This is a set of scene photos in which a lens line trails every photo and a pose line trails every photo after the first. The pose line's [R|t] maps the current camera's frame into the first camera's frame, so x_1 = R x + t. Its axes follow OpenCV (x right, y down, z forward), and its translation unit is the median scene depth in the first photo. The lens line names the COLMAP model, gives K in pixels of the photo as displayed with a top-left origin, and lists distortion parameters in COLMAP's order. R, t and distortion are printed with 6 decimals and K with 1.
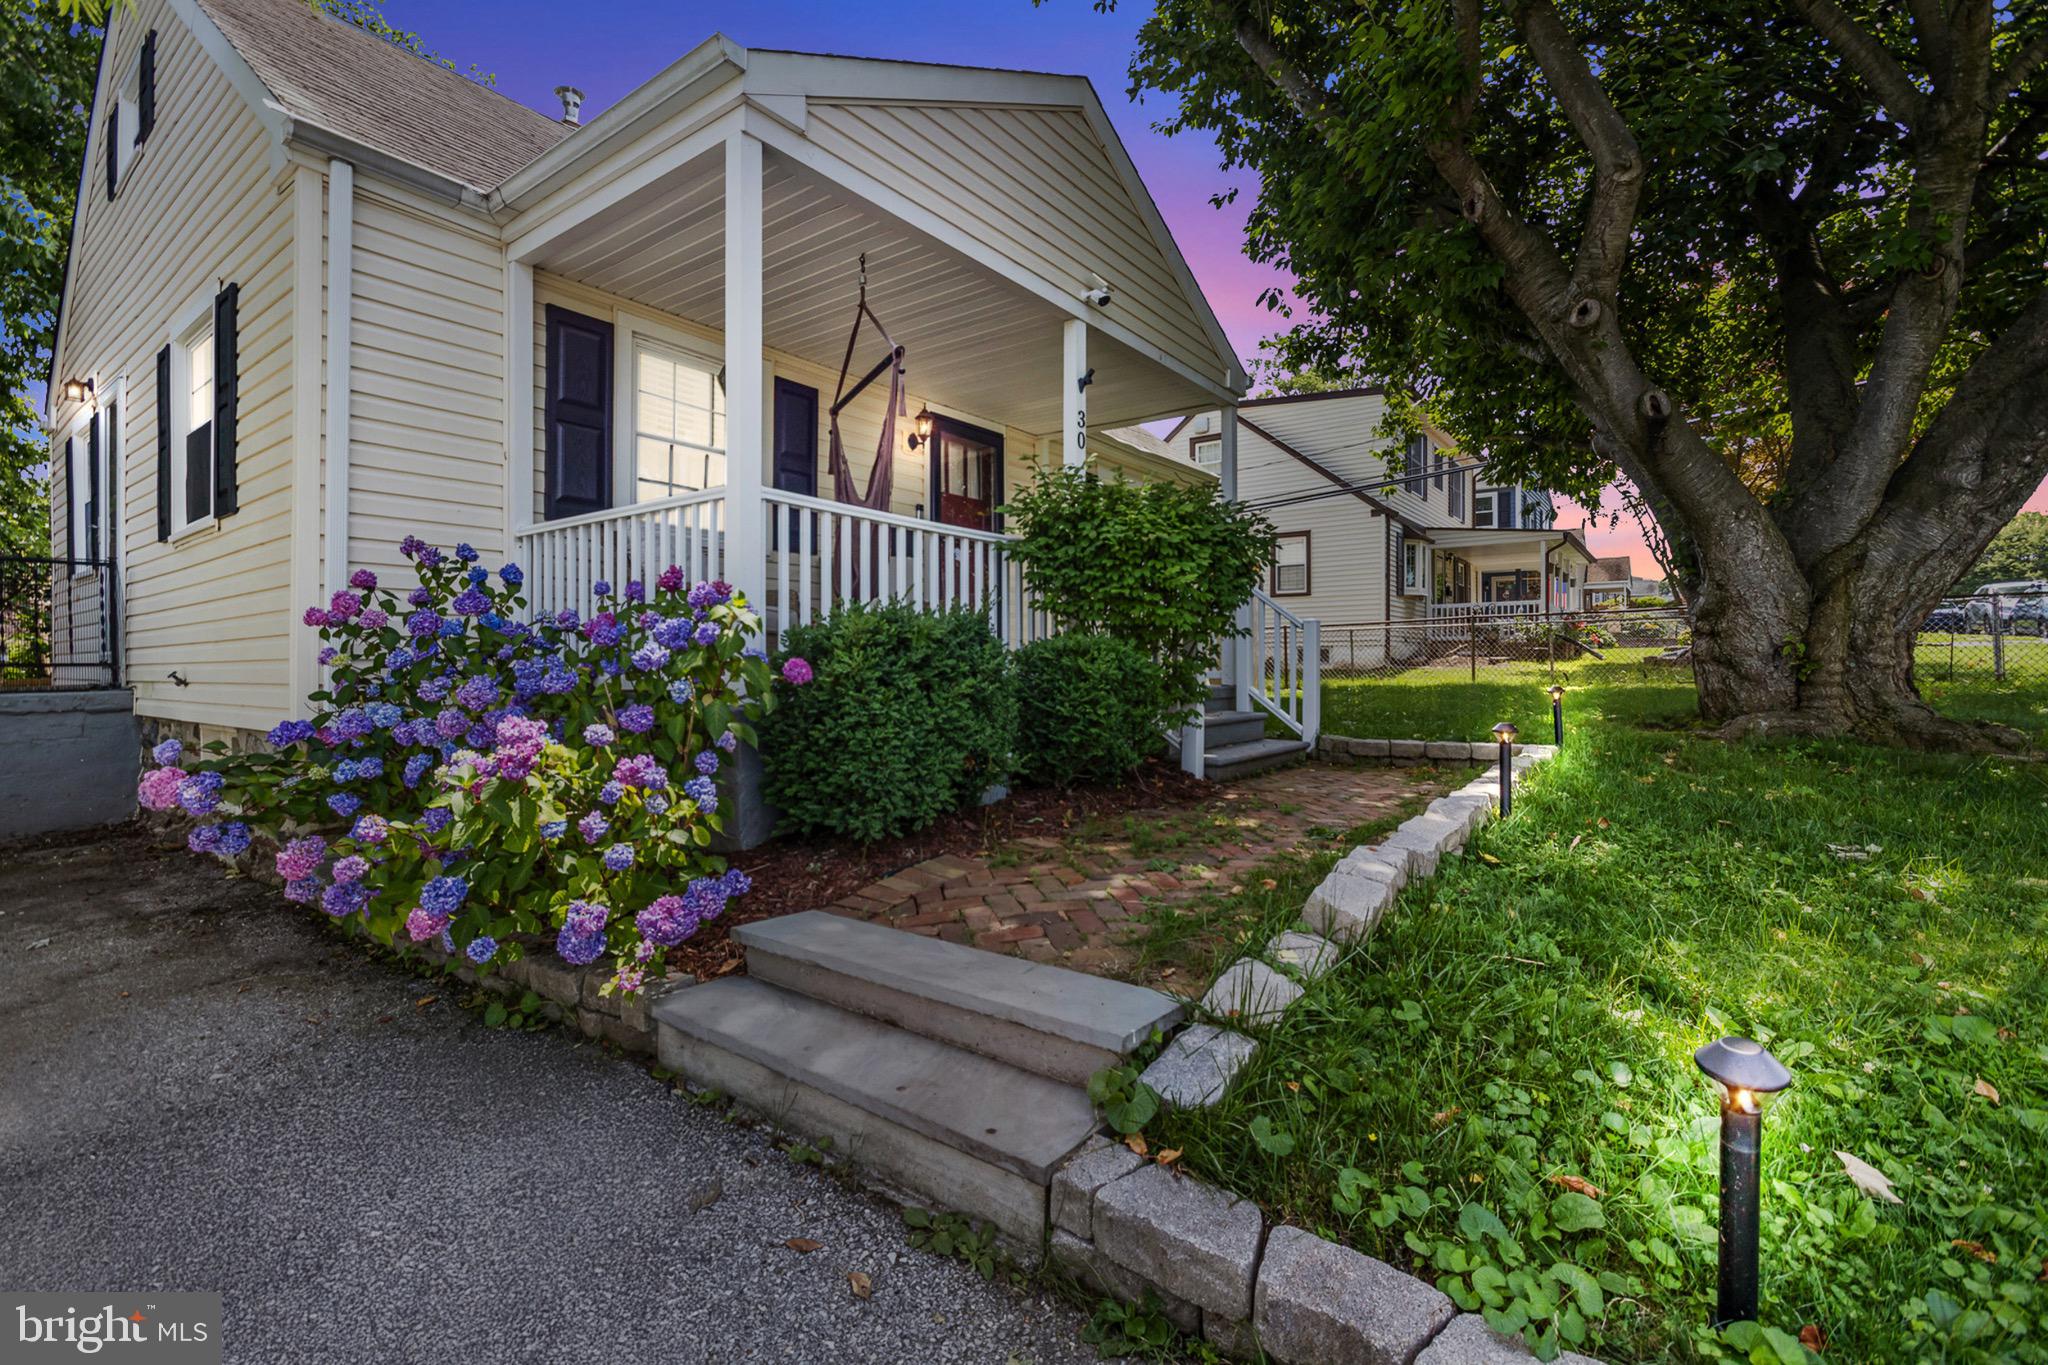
lens RADIAL K [[914.0, 0, 1028.0], [0, 914.0, 671.0], [0, 0, 1]] dist [-0.023498, 0.016493]
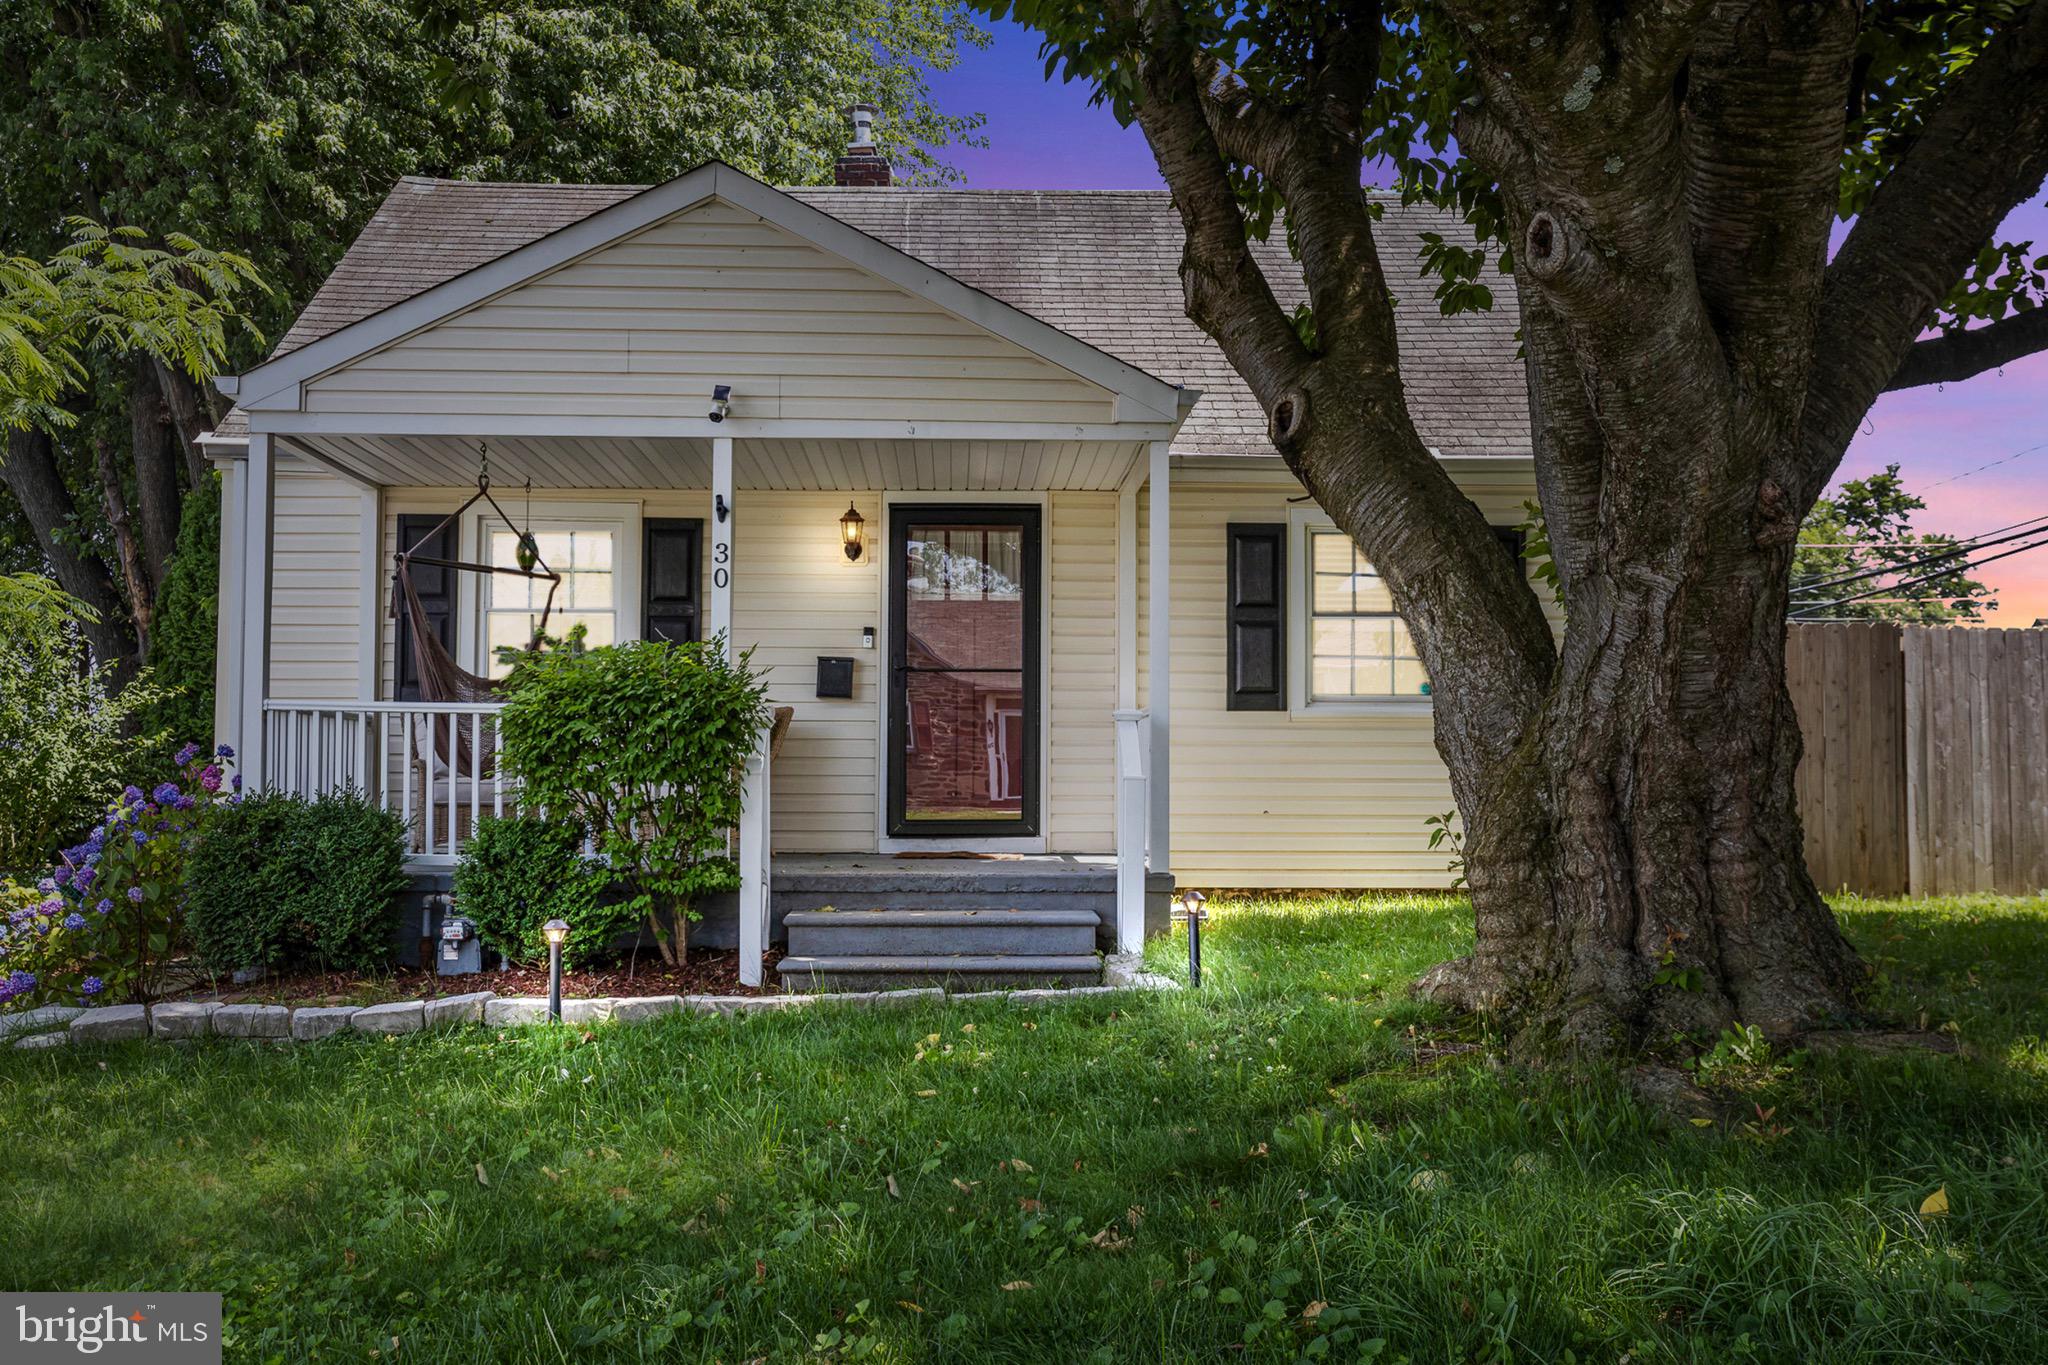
lens RADIAL K [[1950.2, 0, 1029.4], [0, 1950.2, 673.6], [0, 0, 1]] dist [0.014179, -0.033669]
pose [[0.617327, -0.045820, -0.785371, 2.340507], [-0.008230, 0.997872, -0.064686, -0.064933], [0.786664, 0.046396, 0.615636, 0.147907]]
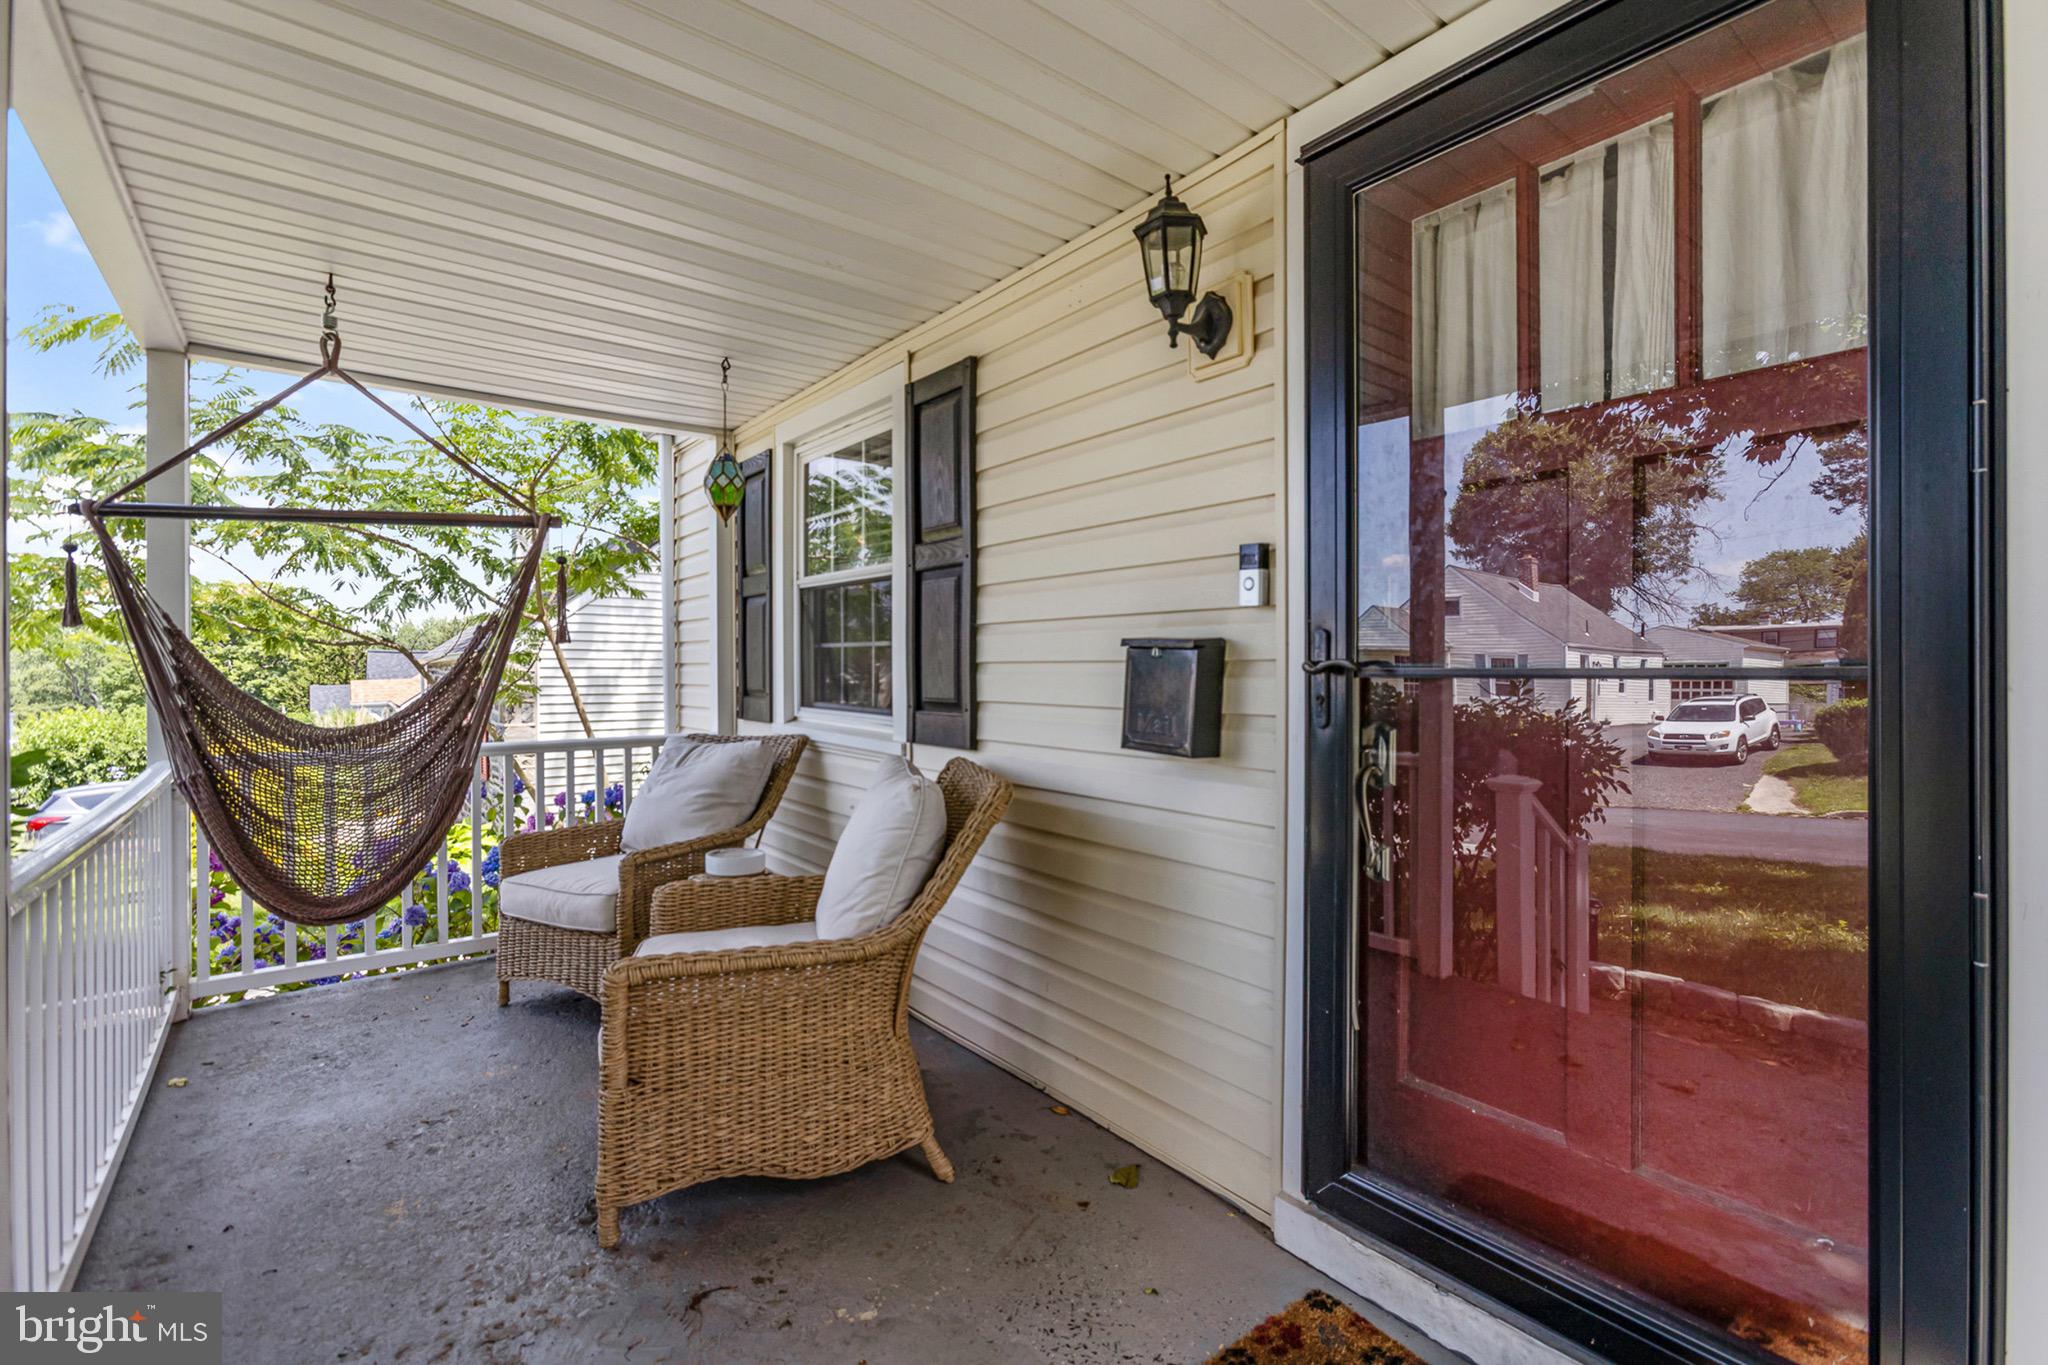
lens RADIAL K [[914.0, 0, 1028.0], [0, 914.0, 671.0], [0, 0, 1]] dist [-0.023498, 0.016493]
pose [[-0.261245, 0.003921, -0.965265, 0.280862], [-0.005340, 0.999971, 0.005507, -0.269216], [0.965258, 0.006593, -0.261216, 1.836403]]
